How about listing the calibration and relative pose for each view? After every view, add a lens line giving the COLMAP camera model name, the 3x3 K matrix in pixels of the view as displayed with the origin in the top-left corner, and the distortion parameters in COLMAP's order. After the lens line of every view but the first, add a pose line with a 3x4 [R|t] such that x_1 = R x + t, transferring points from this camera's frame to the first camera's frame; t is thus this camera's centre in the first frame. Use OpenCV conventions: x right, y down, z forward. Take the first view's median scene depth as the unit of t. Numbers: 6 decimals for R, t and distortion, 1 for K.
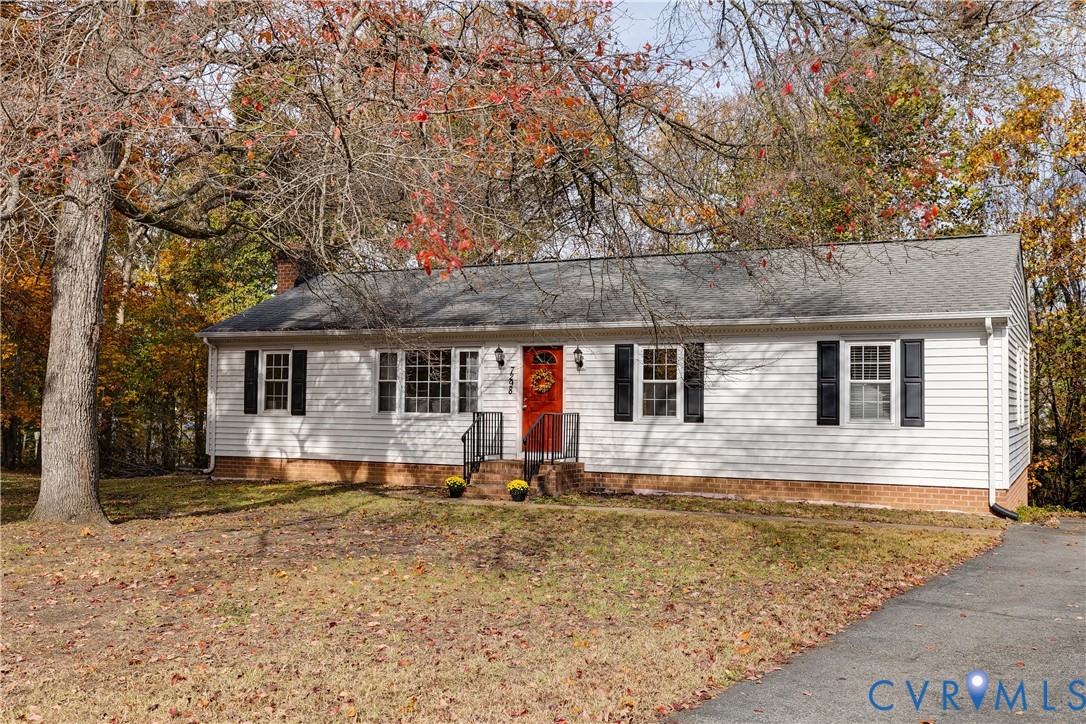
lens RADIAL K [[1097.6, 0, 543.0], [0, 1097.6, 362.0], [0, 0, 1]] dist [-0.007255, 0.003692]
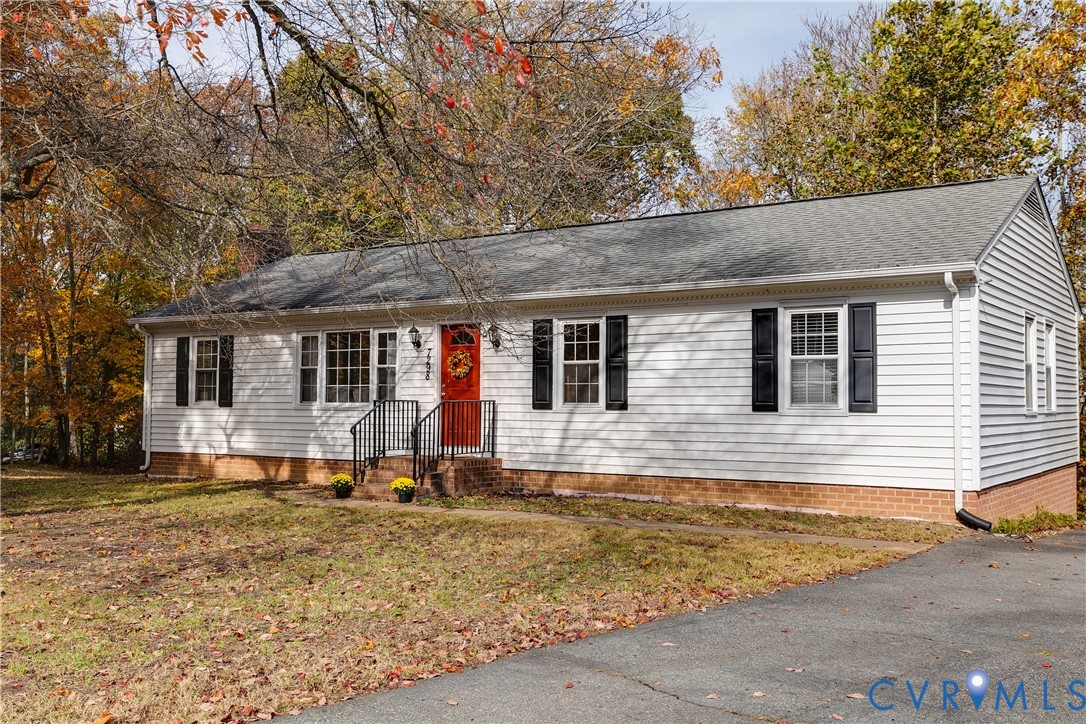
lens RADIAL K [[1097.6, 0, 543.0], [0, 1097.6, 362.0], [0, 0, 1]] dist [-0.007255, 0.003692]
pose [[0.991009, -0.011958, -0.133263, 0.188026], [0.011993, 0.999928, -0.000539, 0.017441], [0.133260, -0.001064, 0.991081, 0.154872]]
